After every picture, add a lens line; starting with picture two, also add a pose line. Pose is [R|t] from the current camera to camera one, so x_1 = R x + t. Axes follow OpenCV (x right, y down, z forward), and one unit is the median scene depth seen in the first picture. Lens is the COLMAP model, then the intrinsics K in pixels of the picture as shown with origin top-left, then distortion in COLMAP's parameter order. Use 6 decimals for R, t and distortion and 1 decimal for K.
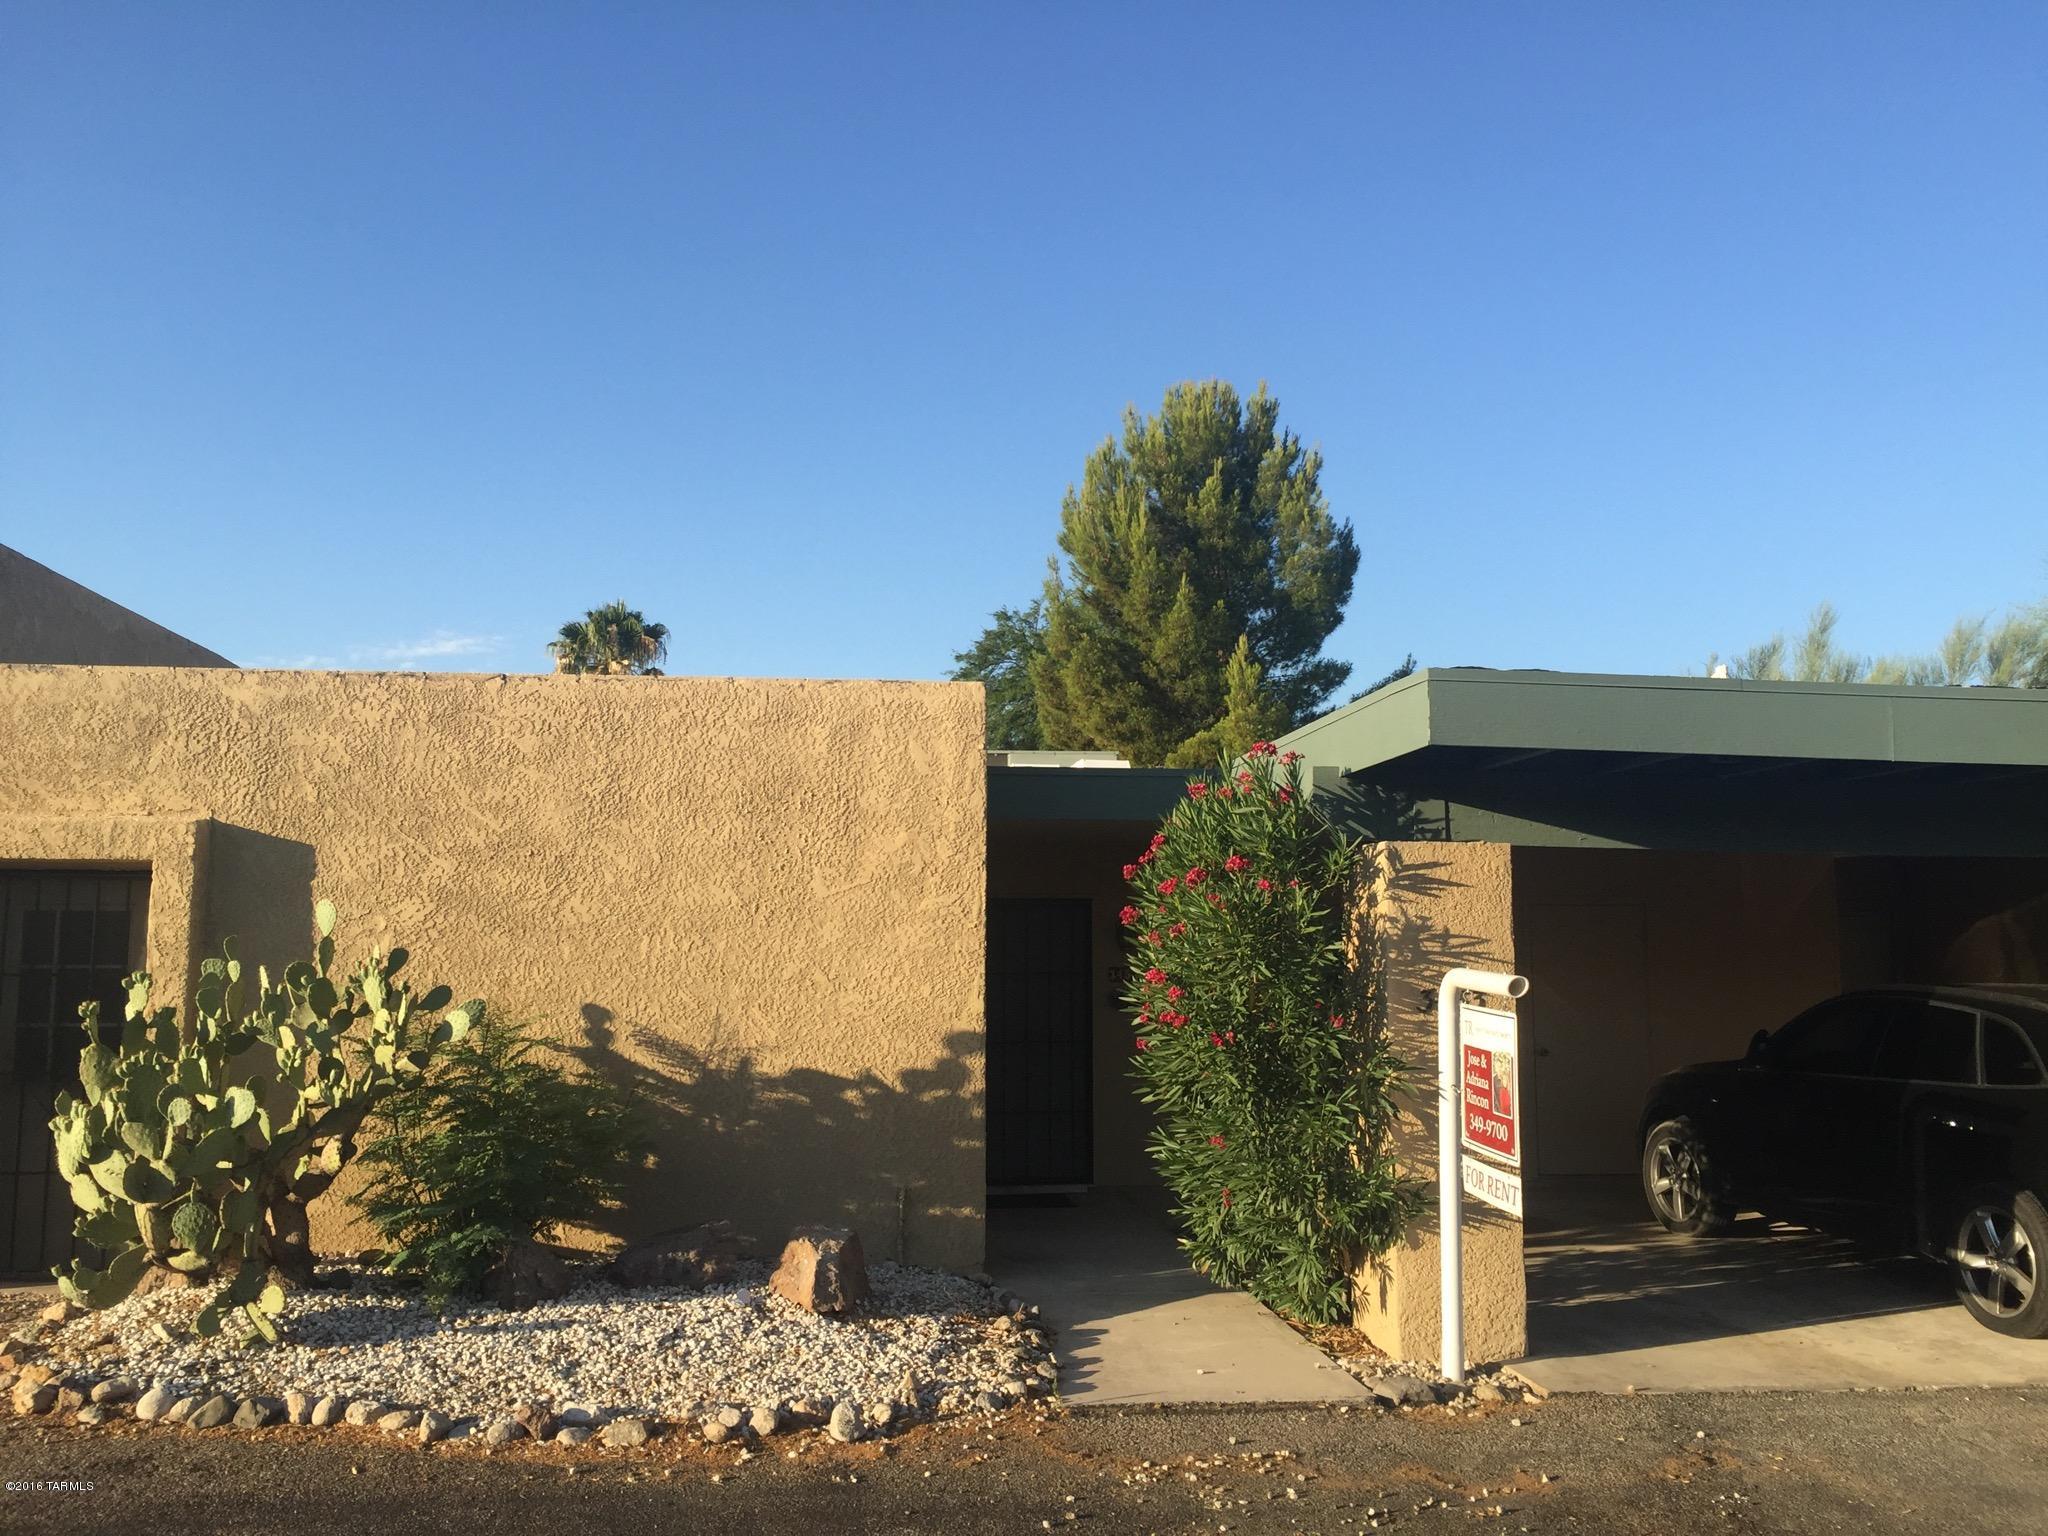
lens RADIAL K [[1759.8, 0, 1021.8], [0, 1759.8, 759.1], [0, 0, 1]] dist [0.088933, -0.121281]
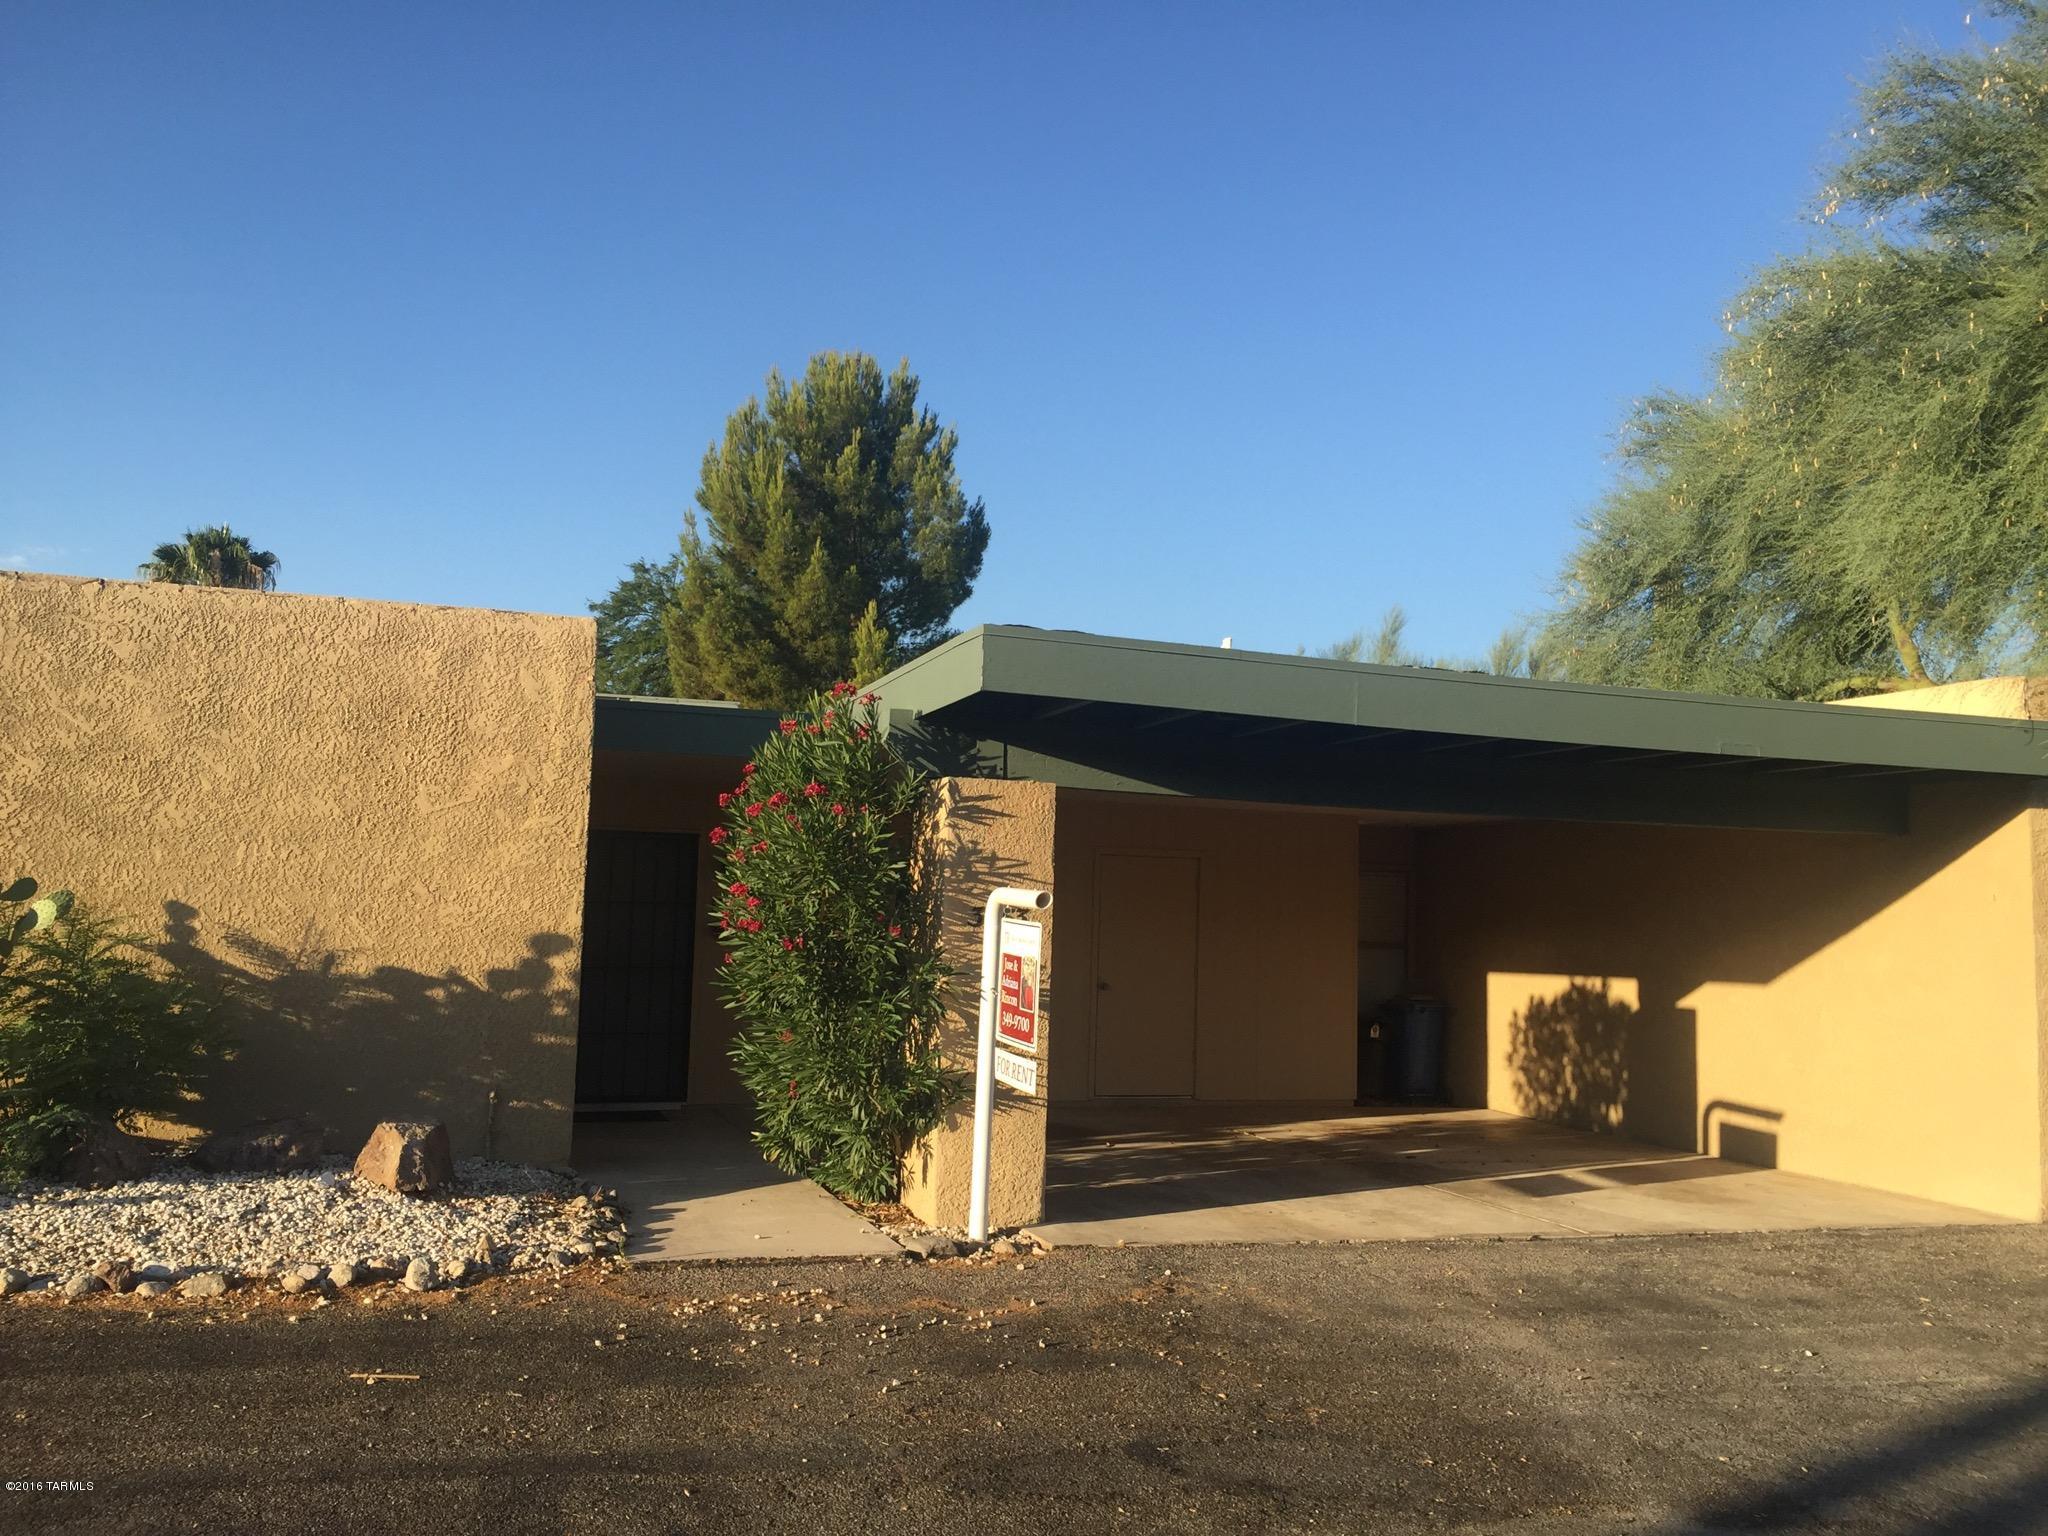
lens RADIAL K [[1759.8, 0, 1019.9], [0, 1759.8, 763.5], [0, 0, 1]] dist [0.088933, -0.121281]
pose [[0.978891, 0.045266, 0.199309, 0.023859], [-0.049126, 0.998688, 0.014463, 0.019004], [-0.198392, -0.023949, 0.979830, -0.117014]]
